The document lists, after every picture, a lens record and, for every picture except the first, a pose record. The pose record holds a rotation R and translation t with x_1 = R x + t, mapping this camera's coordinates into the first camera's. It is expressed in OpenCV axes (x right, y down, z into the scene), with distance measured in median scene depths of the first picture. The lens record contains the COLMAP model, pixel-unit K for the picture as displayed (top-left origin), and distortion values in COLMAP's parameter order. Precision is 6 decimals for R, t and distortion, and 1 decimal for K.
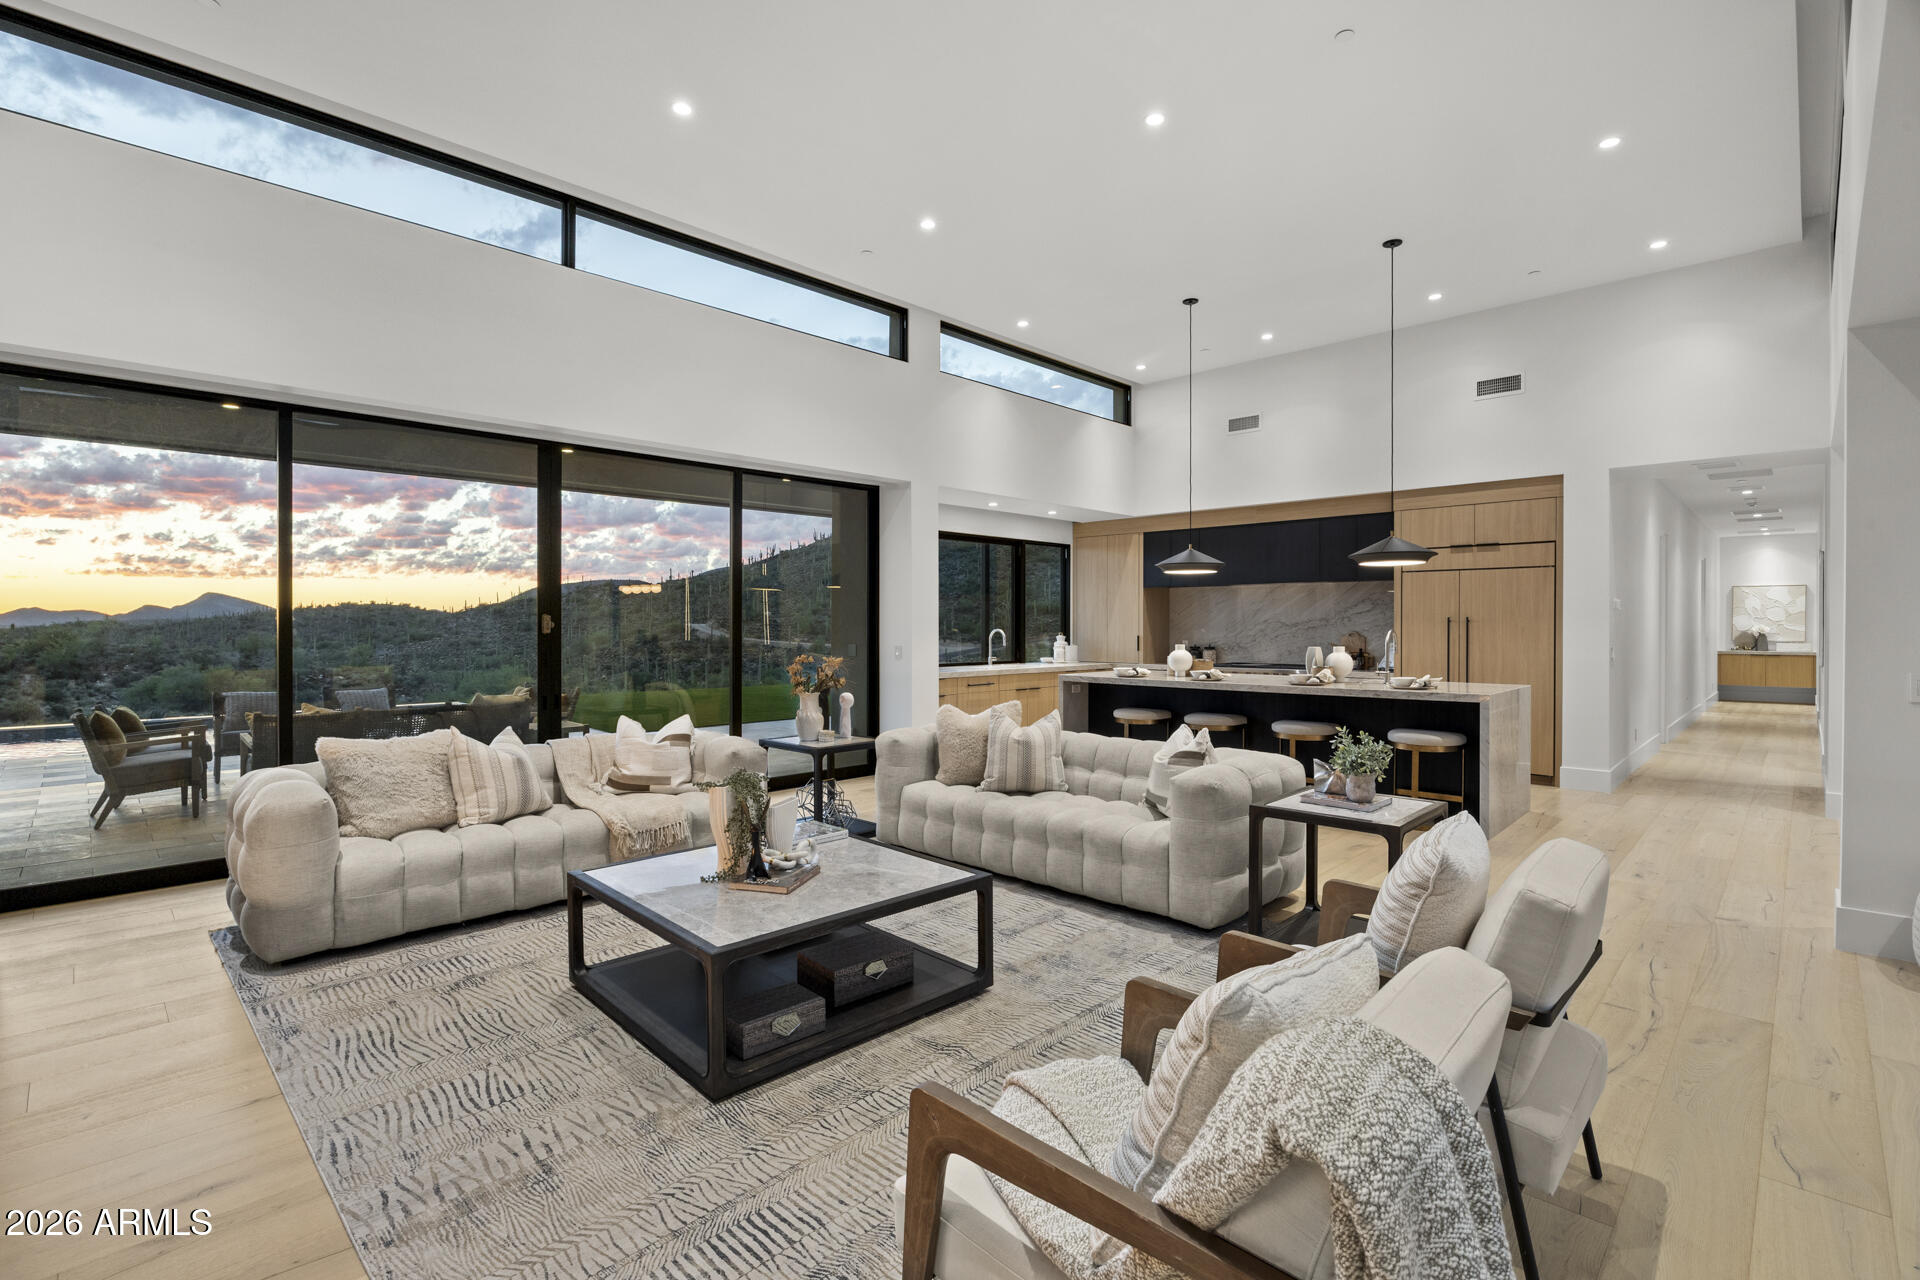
lens RADIAL K [[878.3, 0, 956.9], [0, 878.3, 626.1], [0, 0, 1]] dist [-0.018285, 0.001952]
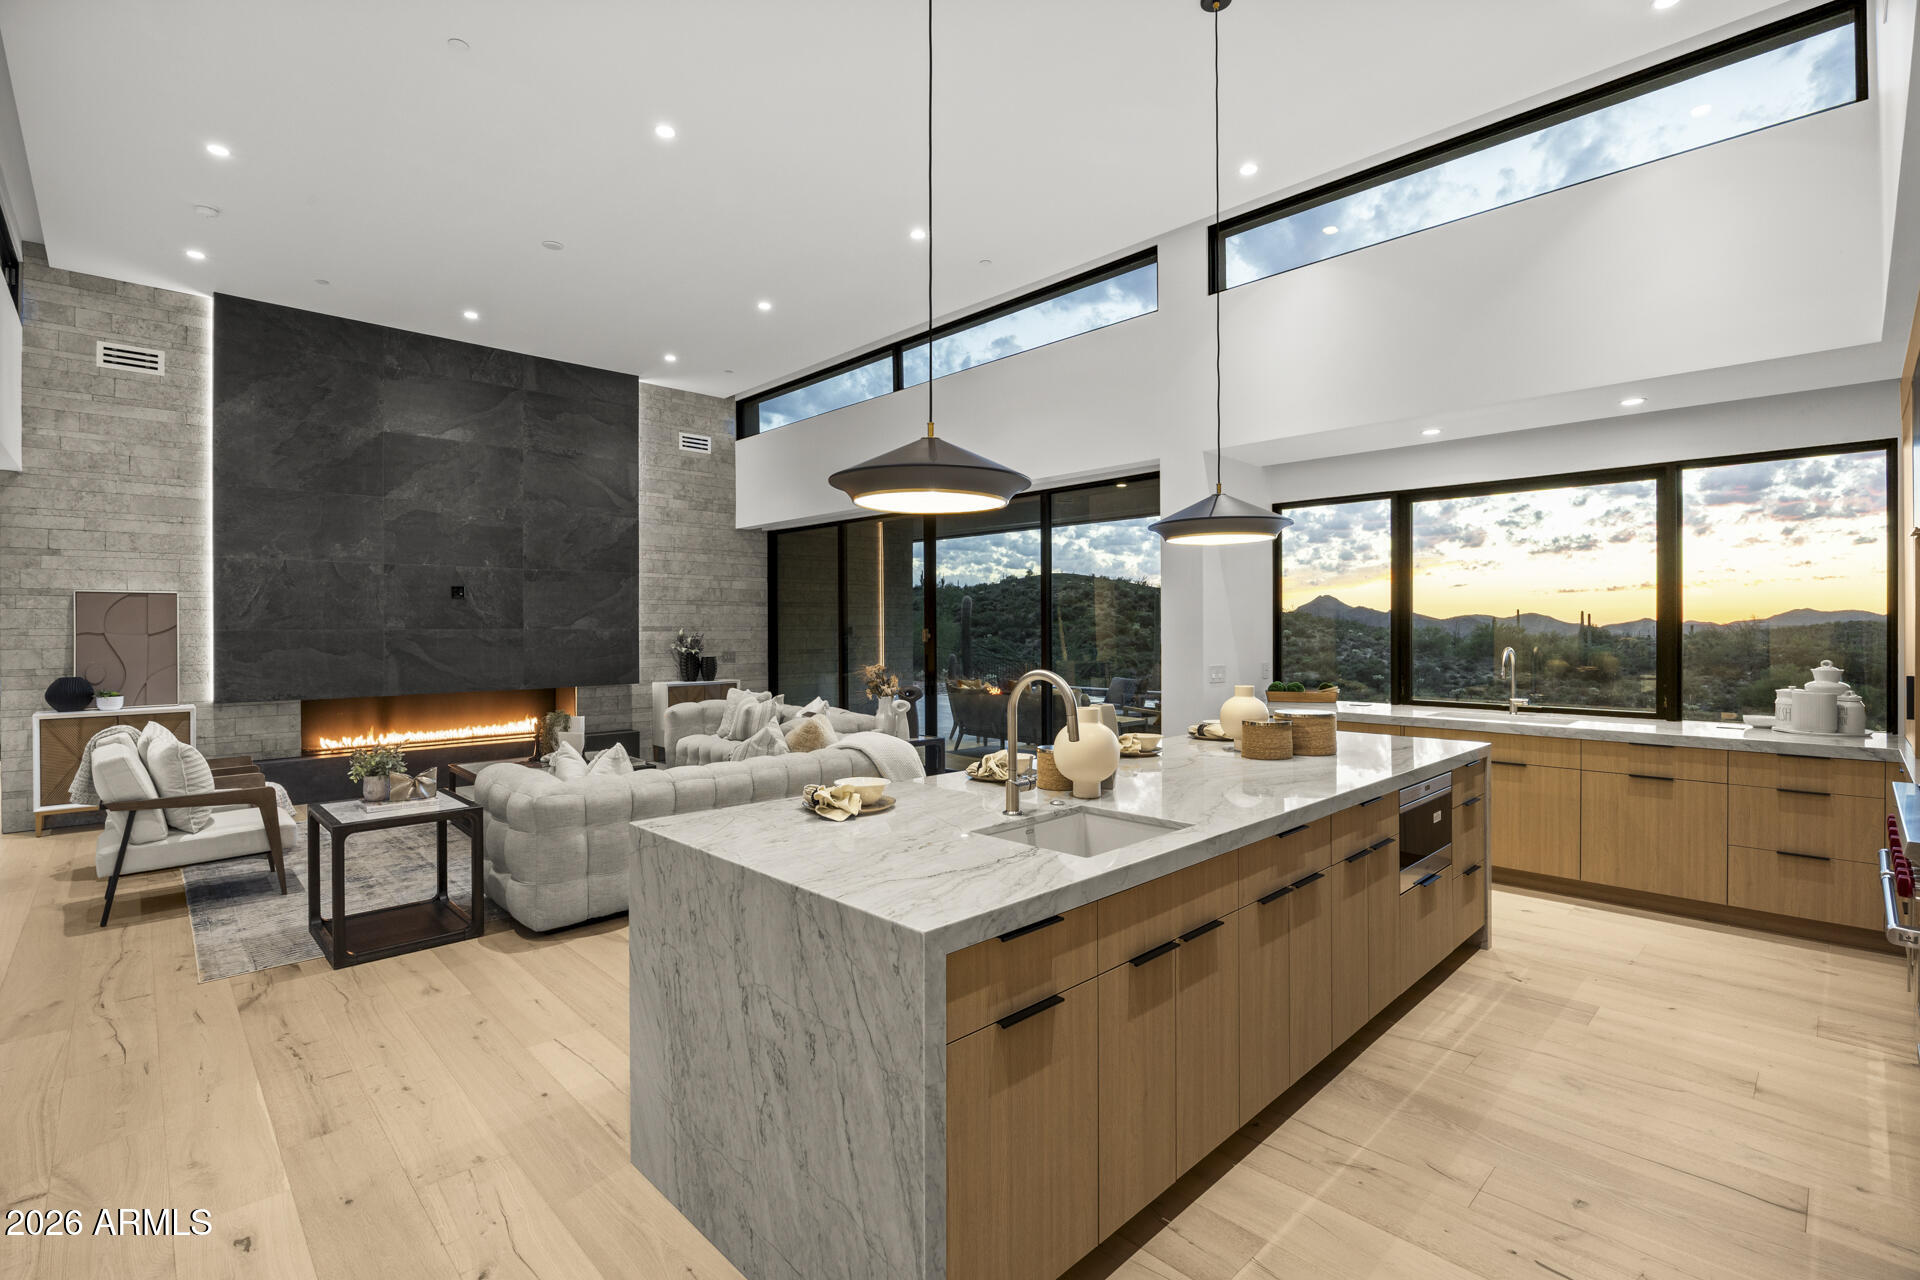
lens RADIAL K [[878.3, 0, 967.3], [0, 878.3, 626.8], [0, 0, 1]] dist [-0.018285, 0.001952]
pose [[-0.021753, 0.000255, -0.999763, 0.761693], [0.001146, 0.999999, 0.000230, -0.012807], [0.999763, -0.001141, -0.021754, 0.862203]]
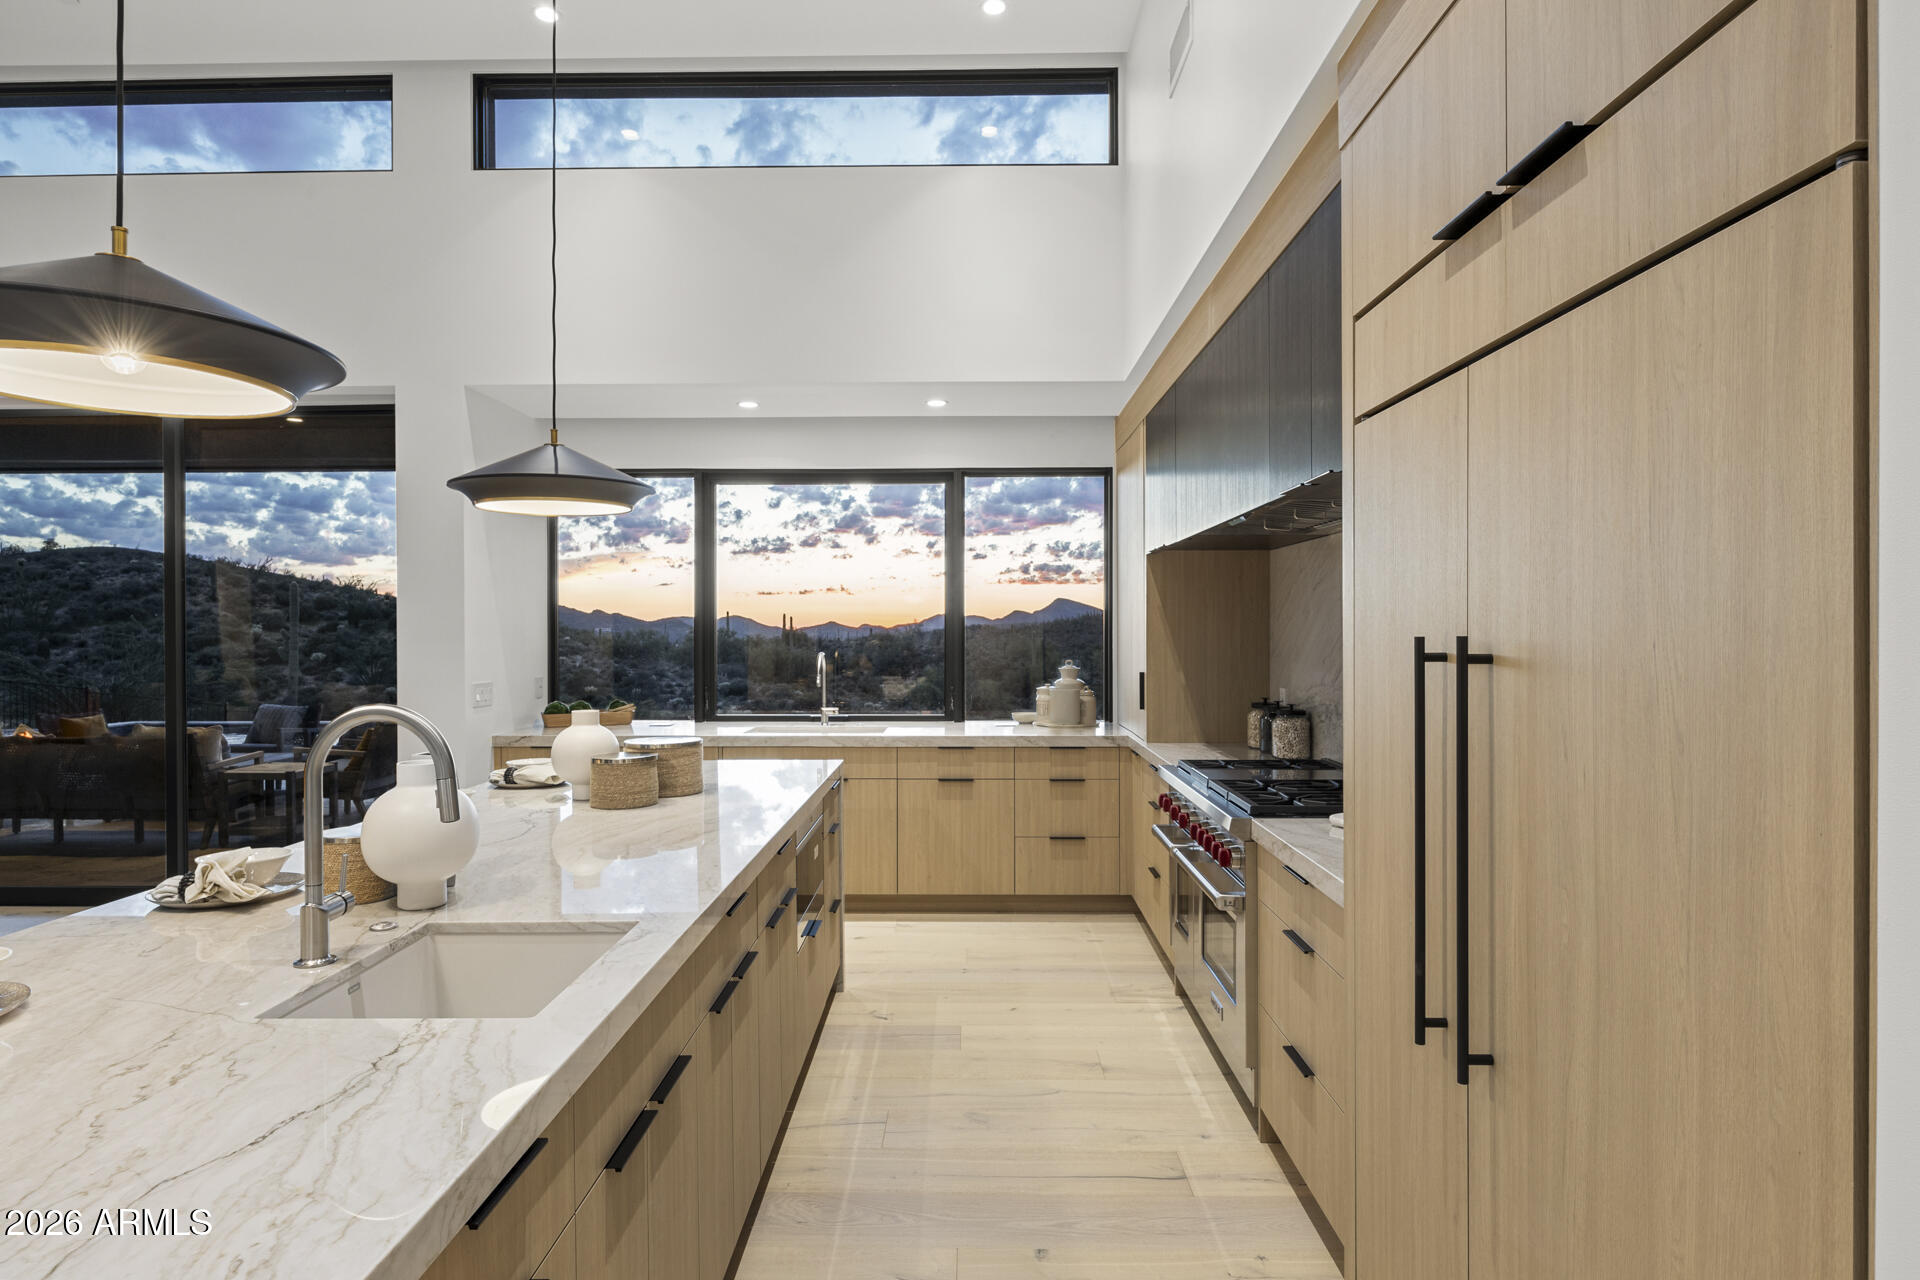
lens RADIAL K [[1059.5, 0, 960.7], [0, 1059.5, 630.1], [0, 0, 1]] dist [-0.004791, -0.001528]
pose [[0.693560, 0.000430, -0.720399, 0.684937], [0.000350, 1.000000, 0.000933, -0.012664], [0.720399, -0.000899, 0.693559, 0.815109]]
